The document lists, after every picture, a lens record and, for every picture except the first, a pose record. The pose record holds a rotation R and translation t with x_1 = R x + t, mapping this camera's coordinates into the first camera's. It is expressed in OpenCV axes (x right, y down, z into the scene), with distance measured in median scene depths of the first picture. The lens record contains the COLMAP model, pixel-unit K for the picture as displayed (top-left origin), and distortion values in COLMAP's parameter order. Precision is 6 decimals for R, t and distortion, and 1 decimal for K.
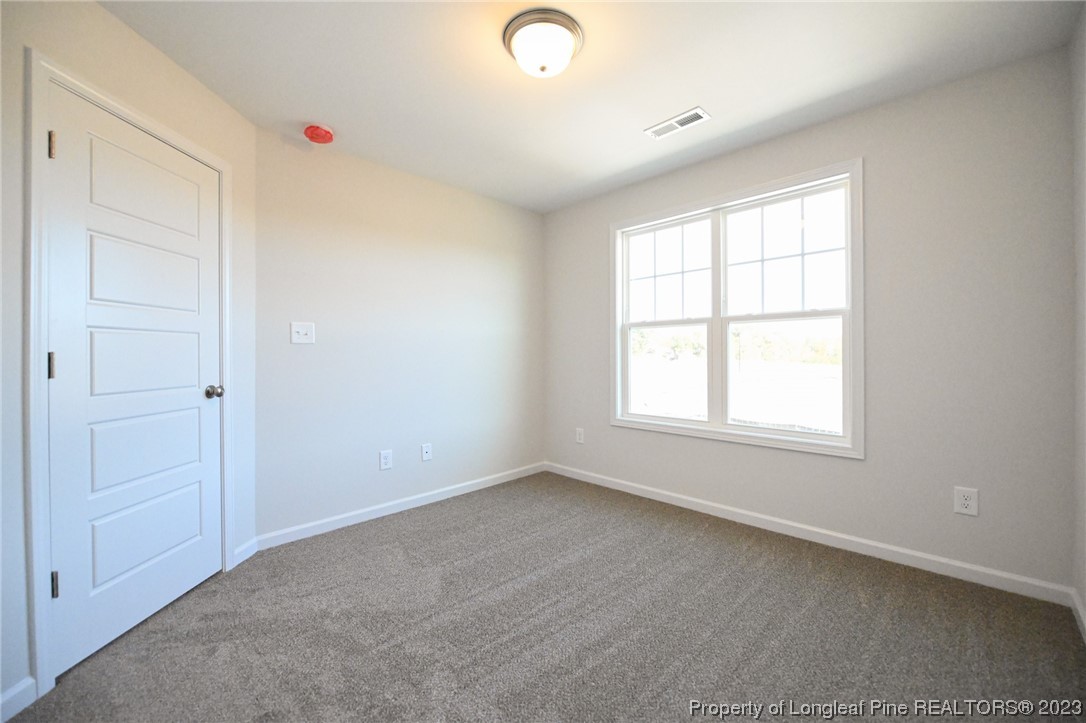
lens RADIAL K [[430.8, 0, 549.9], [0, 430.8, 366.0], [0, 0, 1]] dist [-0.008899, -0.001072]
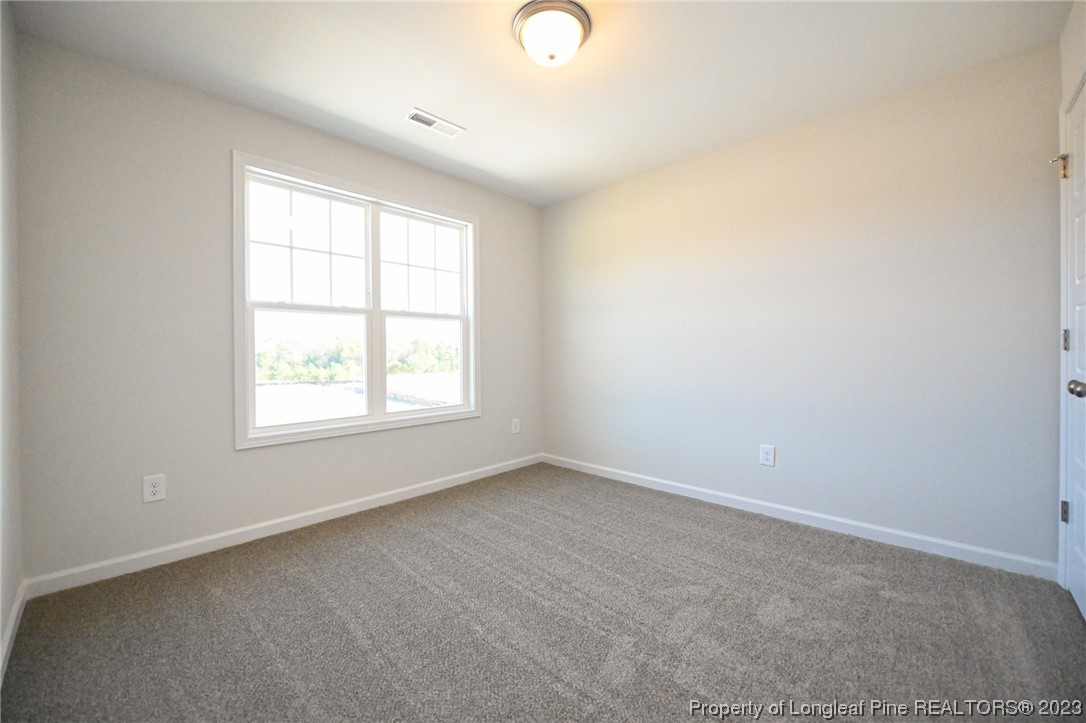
lens RADIAL K [[430.8, 0, 543.7], [0, 430.8, 359.1], [0, 0, 1]] dist [-0.008899, -0.001072]
pose [[-0.017588, -0.022811, 0.999585, -0.624158], [0.019401, 0.999544, 0.023152, -0.013189], [-0.999657, 0.019800, -0.017137, 0.621722]]
